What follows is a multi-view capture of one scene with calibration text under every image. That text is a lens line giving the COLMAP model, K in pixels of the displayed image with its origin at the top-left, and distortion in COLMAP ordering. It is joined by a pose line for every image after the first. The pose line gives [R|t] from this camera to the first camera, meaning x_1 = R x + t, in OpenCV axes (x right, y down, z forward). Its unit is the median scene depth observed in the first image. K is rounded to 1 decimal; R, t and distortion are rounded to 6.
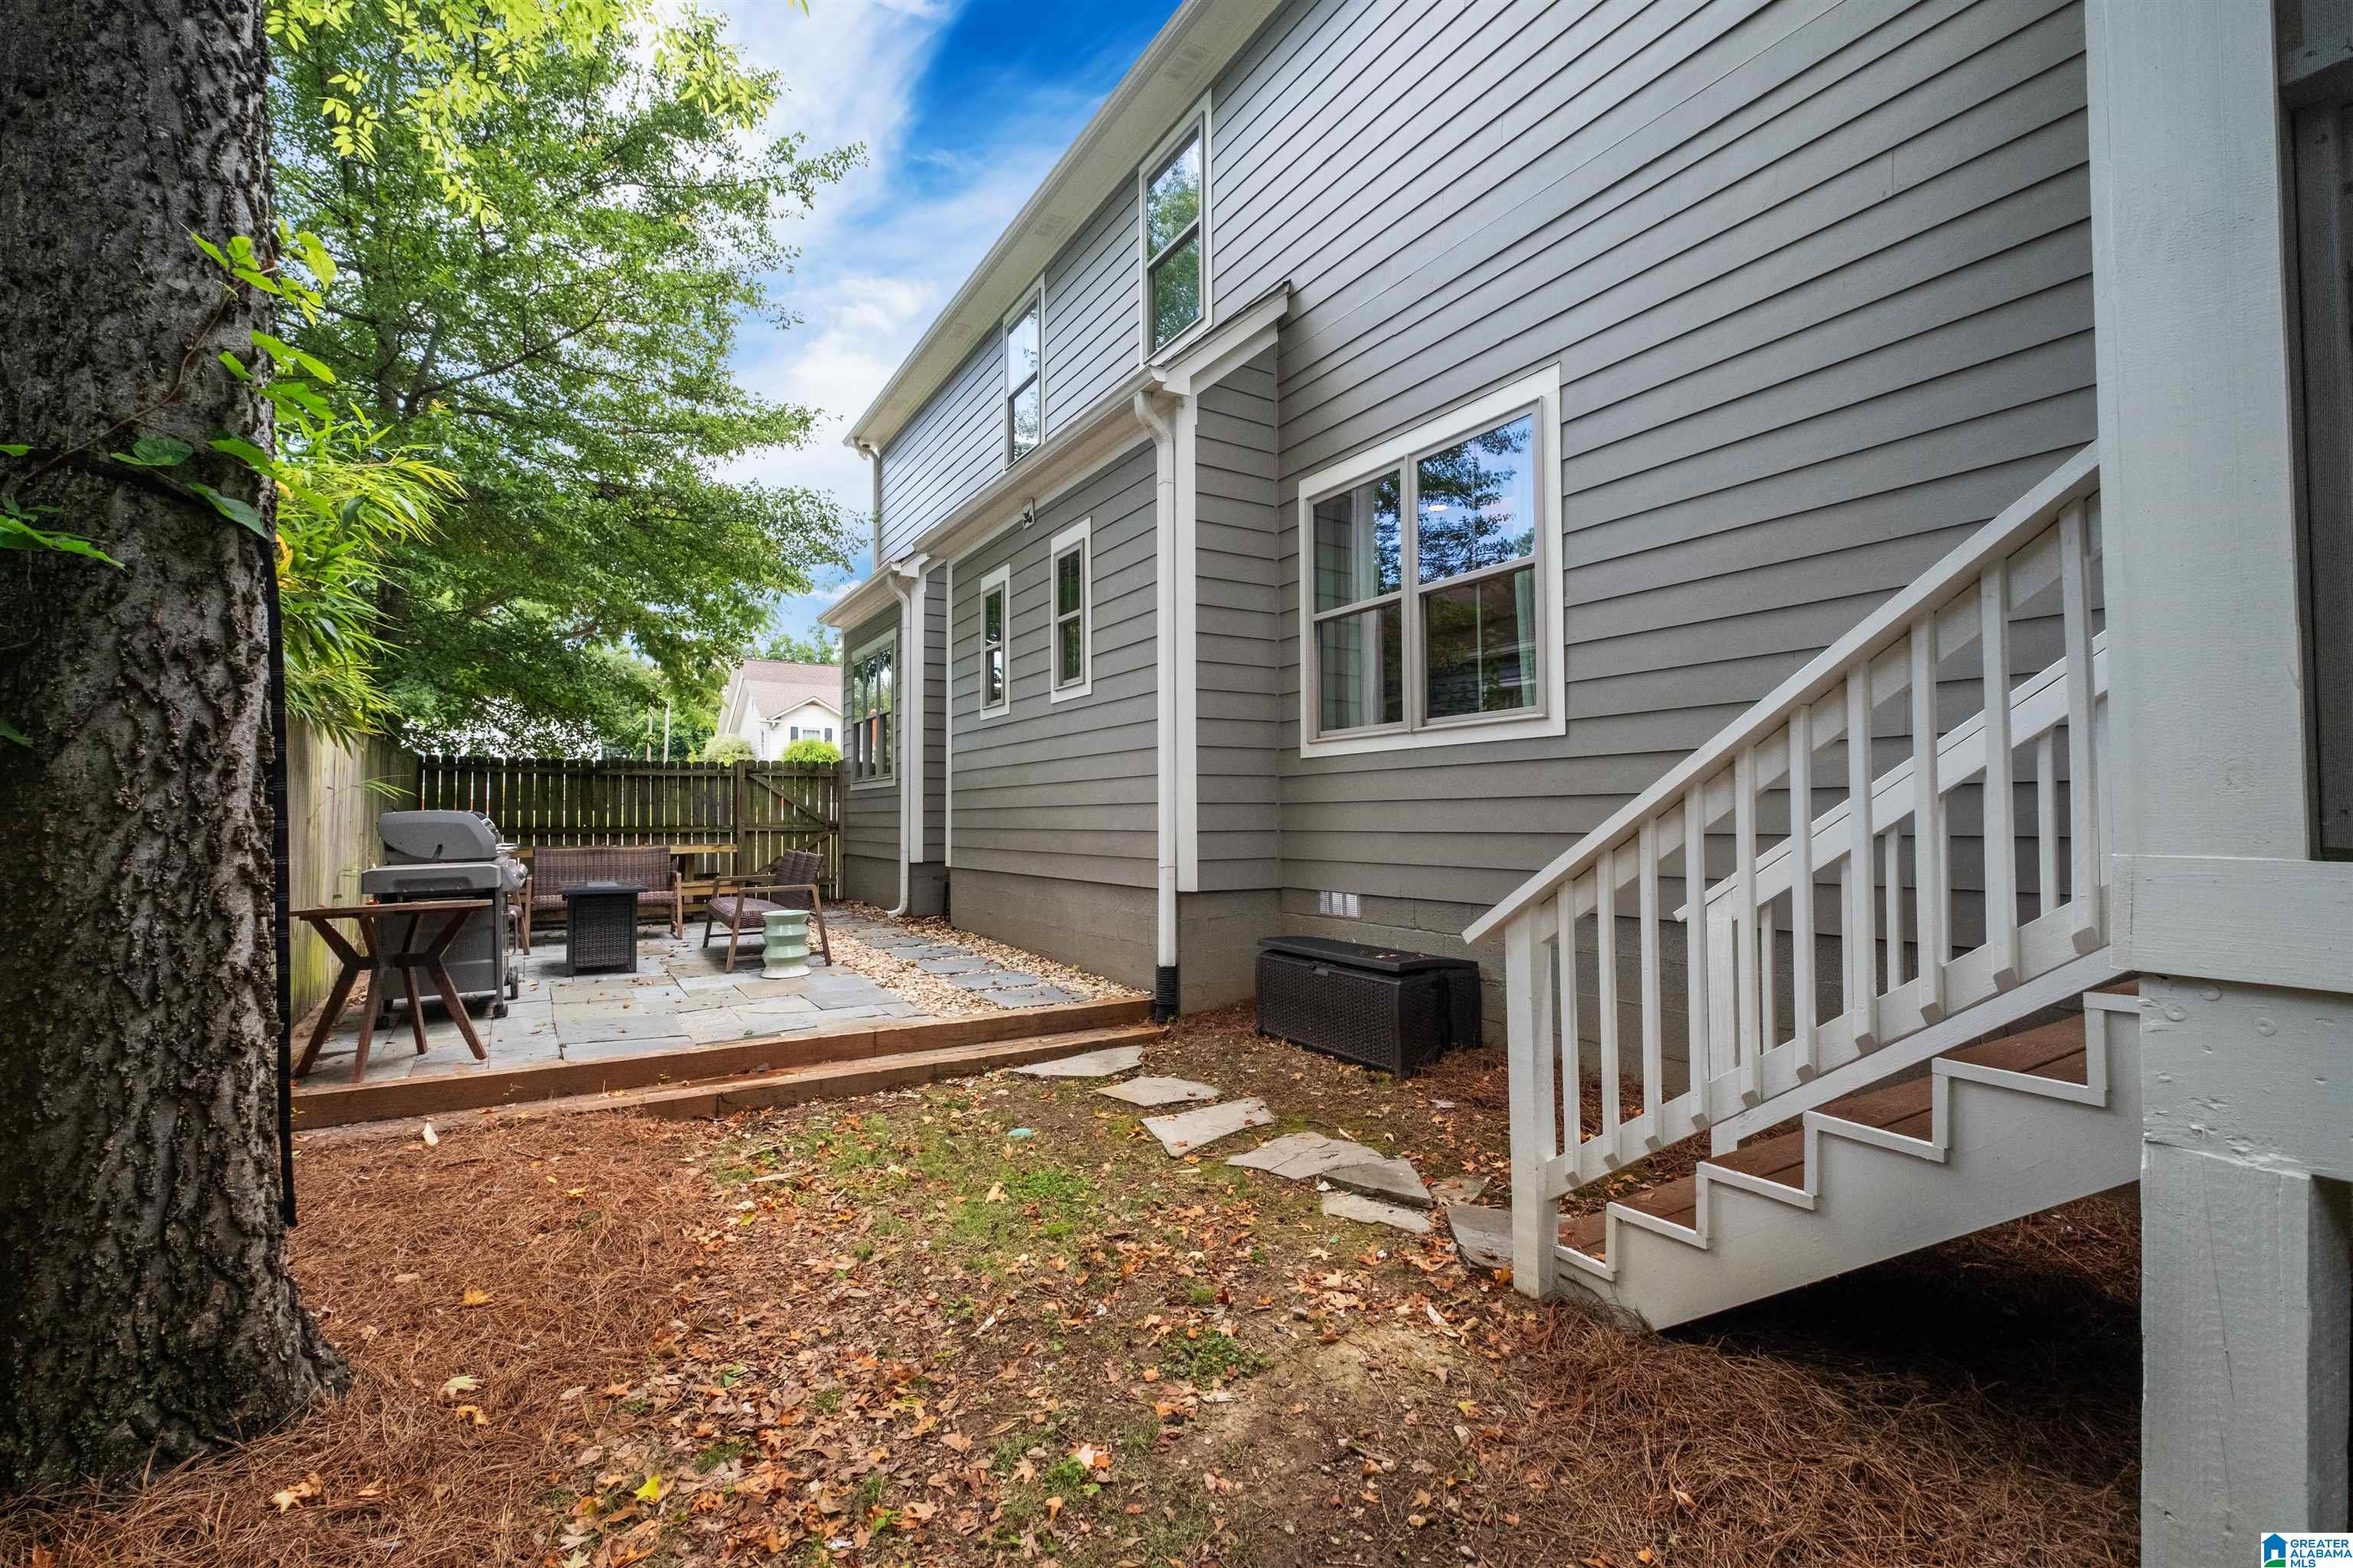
lens RADIAL K [[1027.1, 0, 1179.6], [0, 1027.1, 790.5], [0, 0, 1]] dist [-0.003924, -0.000491]
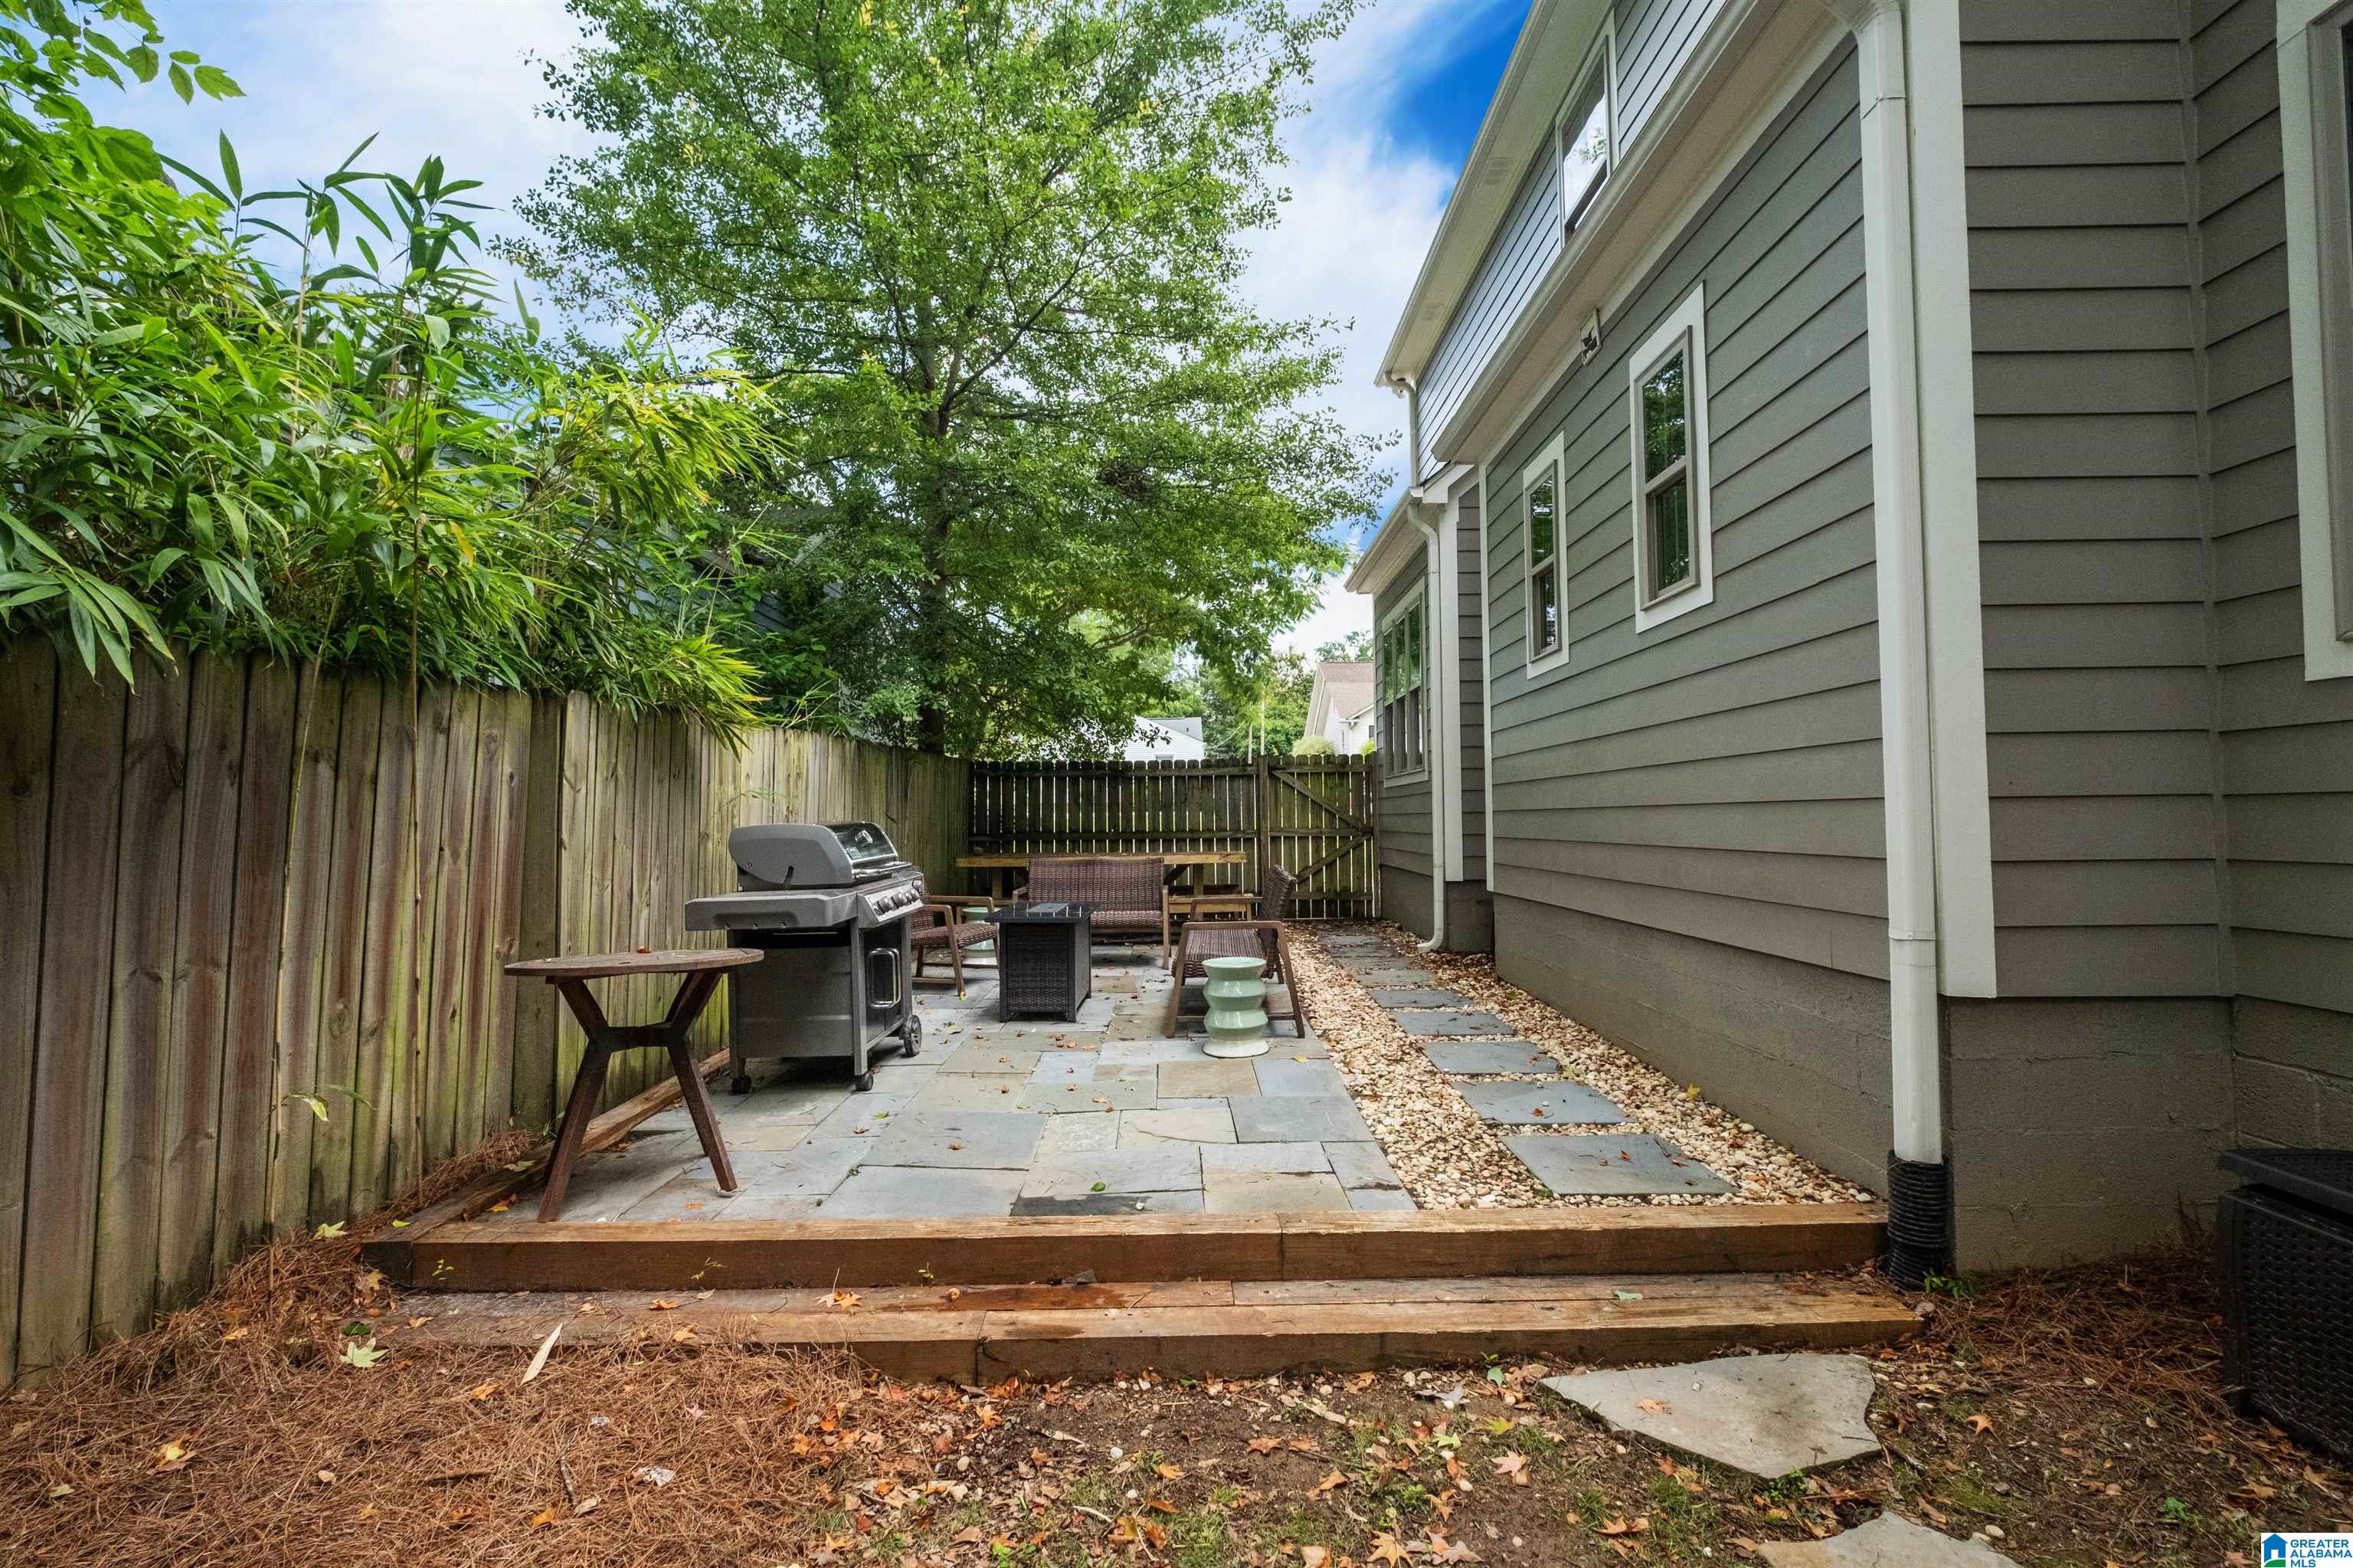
lens RADIAL K [[1027.1, 0, 1179.6], [0, 1027.1, 790.5], [0, 0, 1]] dist [-0.003924, -0.000491]
pose [[0.847653, -0.020045, -0.530172, -0.036675], [0.021515, 0.999763, -0.003401, 0.002779], [0.530114, -0.008523, 0.847883, 0.361353]]
